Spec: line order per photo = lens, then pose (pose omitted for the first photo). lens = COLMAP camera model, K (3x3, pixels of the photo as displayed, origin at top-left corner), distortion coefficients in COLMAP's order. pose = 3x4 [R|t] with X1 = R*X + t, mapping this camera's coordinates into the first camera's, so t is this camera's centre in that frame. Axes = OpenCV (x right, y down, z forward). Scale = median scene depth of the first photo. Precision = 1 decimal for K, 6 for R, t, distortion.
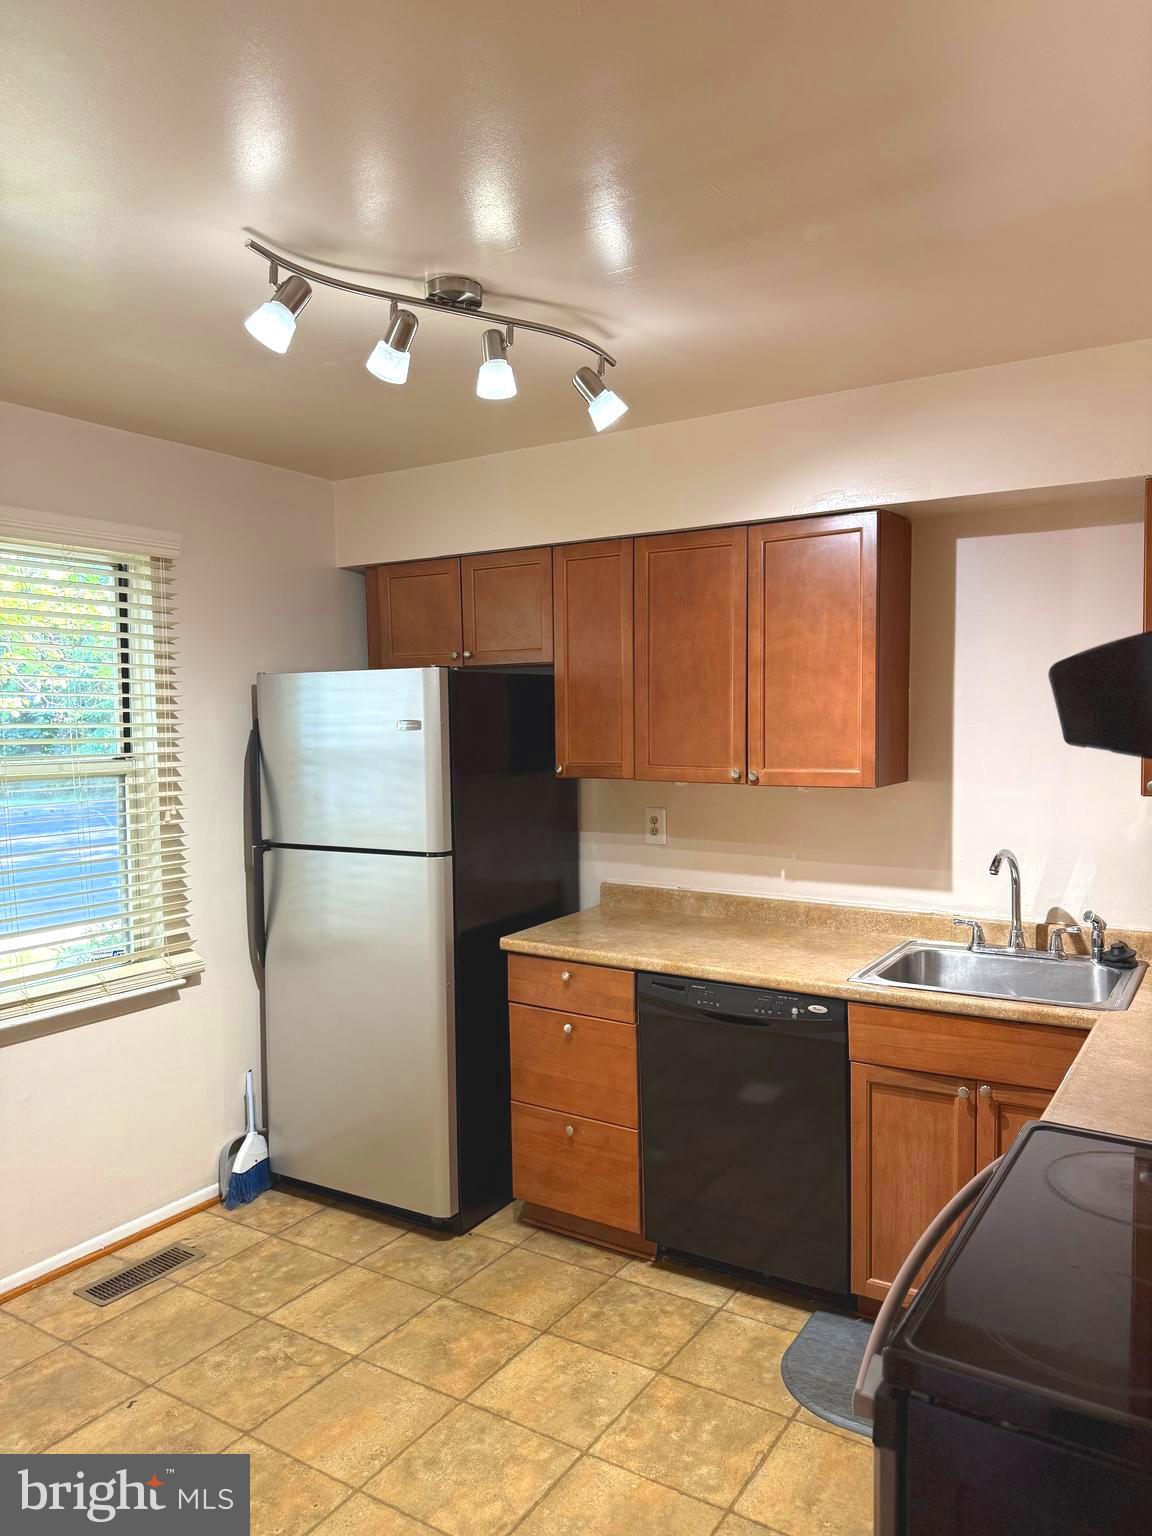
lens RADIAL K [[1088.9, 0, 572.3], [0, 1088.9, 754.0], [0, 0, 1]] dist [0.072771, -0.074887]
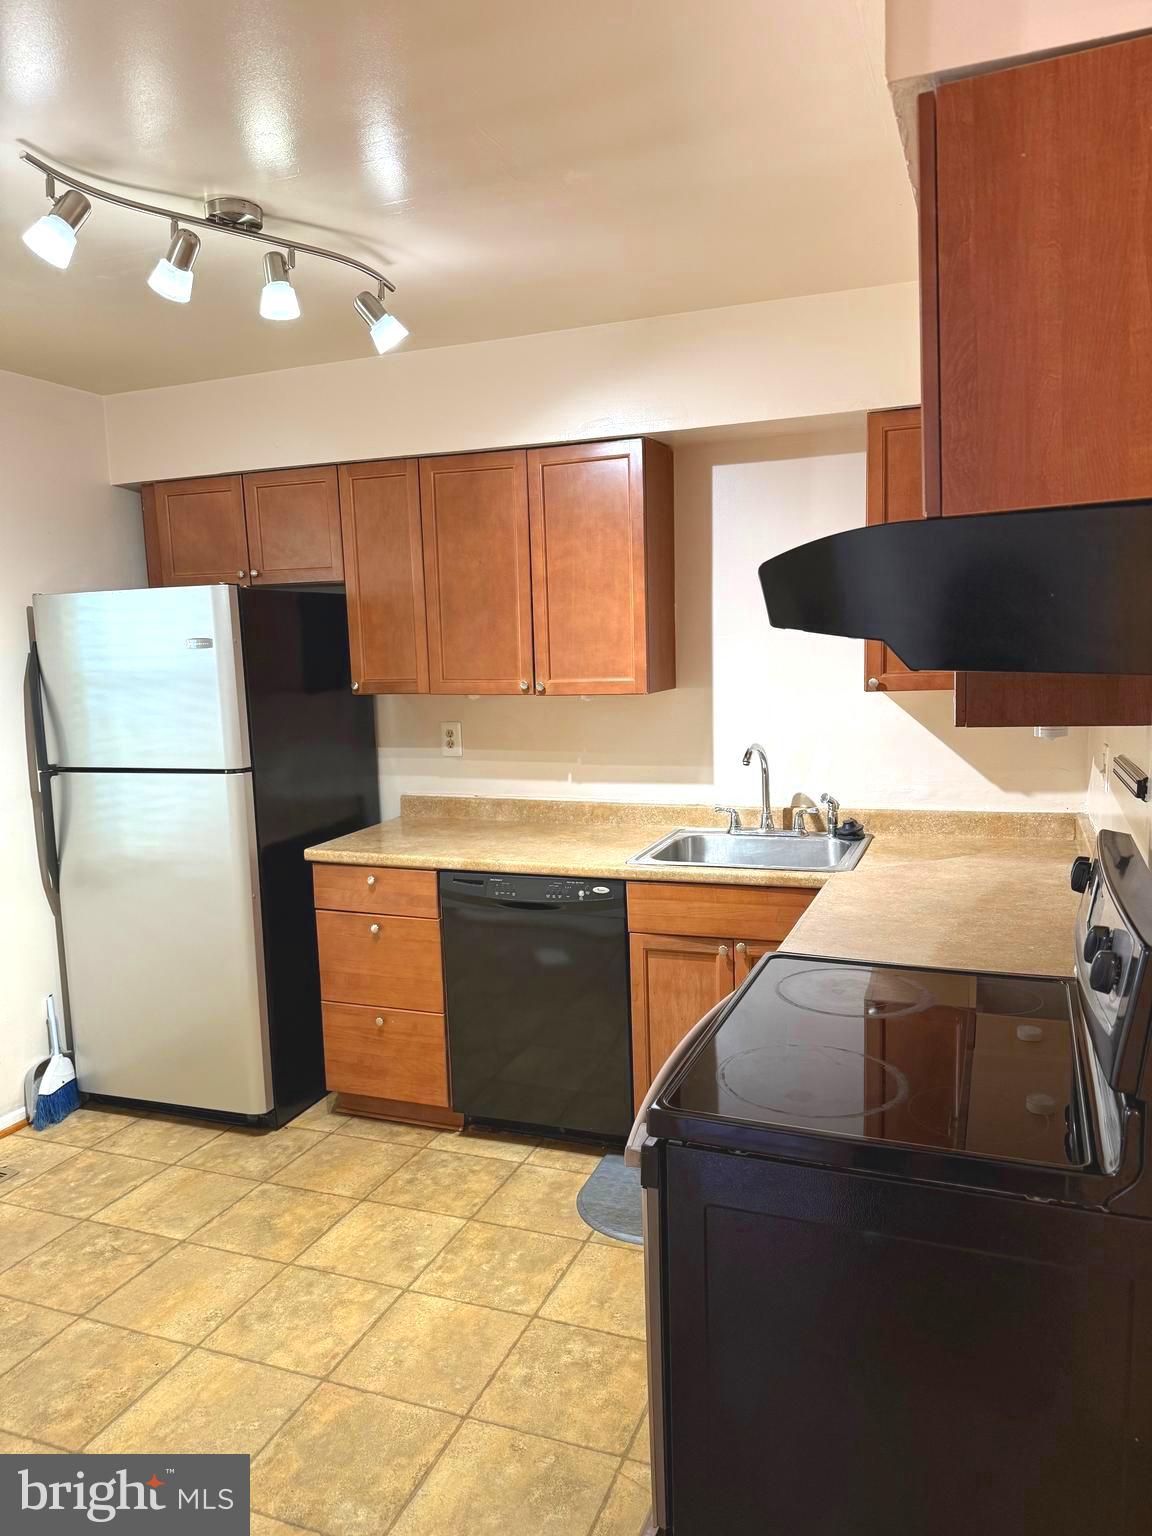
lens RADIAL K [[1088.9, 0, 589.6], [0, 1088.9, 769.2], [0, 0, 1]] dist [0.072771, -0.074887]
pose [[0.978258, -0.042855, 0.202914, -0.008946], [0.026420, 0.996197, 0.083024, 0.013791], [-0.205700, -0.075858, 0.975671, -0.074285]]
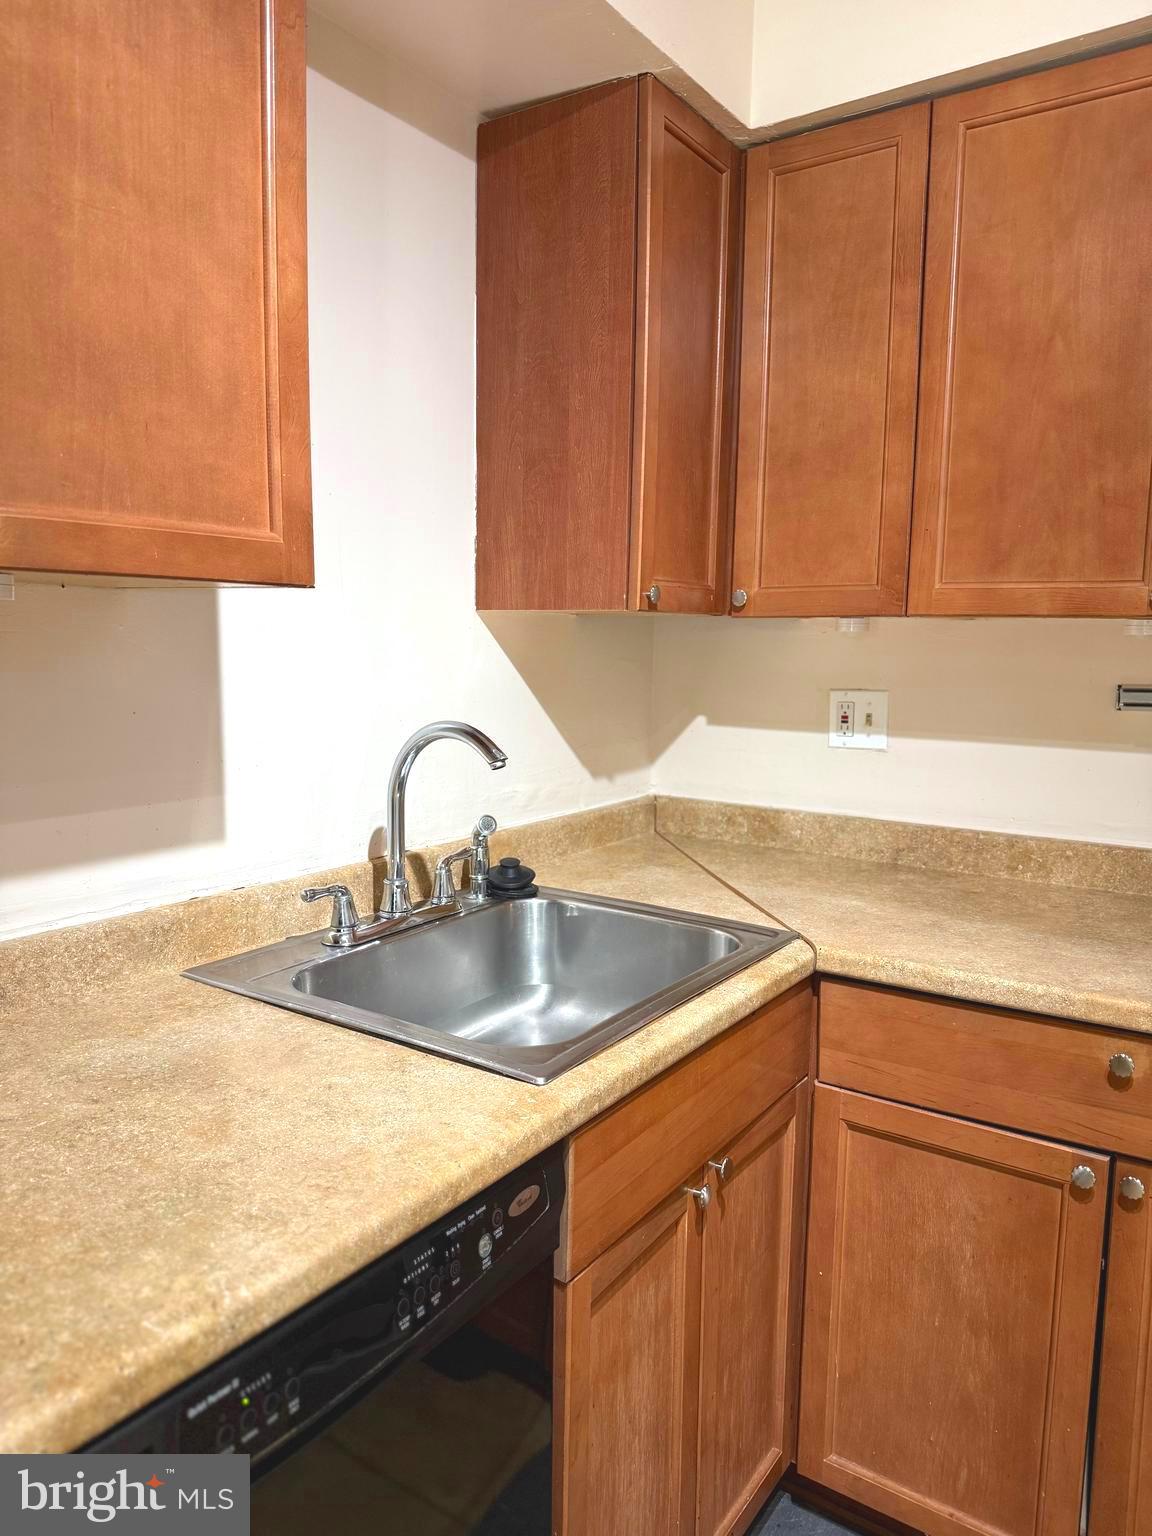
lens RADIAL K [[1088.9, 0, 582.1], [0, 1088.9, 745.7], [0, 0, 1]] dist [0.072771, -0.074887]
pose [[0.018409, -0.082543, 0.996417, -0.099972], [0.017969, 0.996453, 0.082214, 0.056239], [-0.999669, 0.016391, 0.019827, 0.890206]]
